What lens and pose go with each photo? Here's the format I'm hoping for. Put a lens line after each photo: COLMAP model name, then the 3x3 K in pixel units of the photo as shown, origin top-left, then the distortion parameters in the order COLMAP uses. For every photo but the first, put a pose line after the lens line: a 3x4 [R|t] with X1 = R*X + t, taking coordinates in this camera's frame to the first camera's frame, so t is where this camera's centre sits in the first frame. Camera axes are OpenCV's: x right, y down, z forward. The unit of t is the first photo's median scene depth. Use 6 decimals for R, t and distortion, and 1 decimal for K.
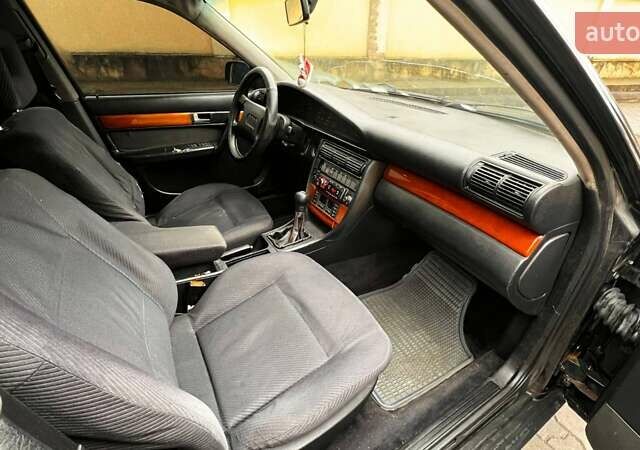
lens RADIAL K [[319.0, 0, 320.0], [0, 319.0, 225.0], [0, 0, 1]] dist [-0.000235, 0.001461]
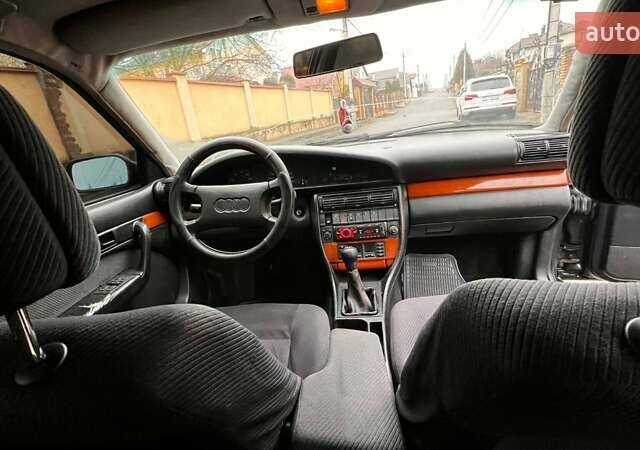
lens RADIAL K [[325.0, 0, 320.0], [0, 325.0, 225.0], [0, 0, 1]] dist [-0.003286, 0.000020]
pose [[0.612686, -0.355800, 0.705707, -0.699525], [0.513871, 0.857759, -0.013676, -0.181374], [-0.600460, 0.371021, 0.708372, 0.372957]]
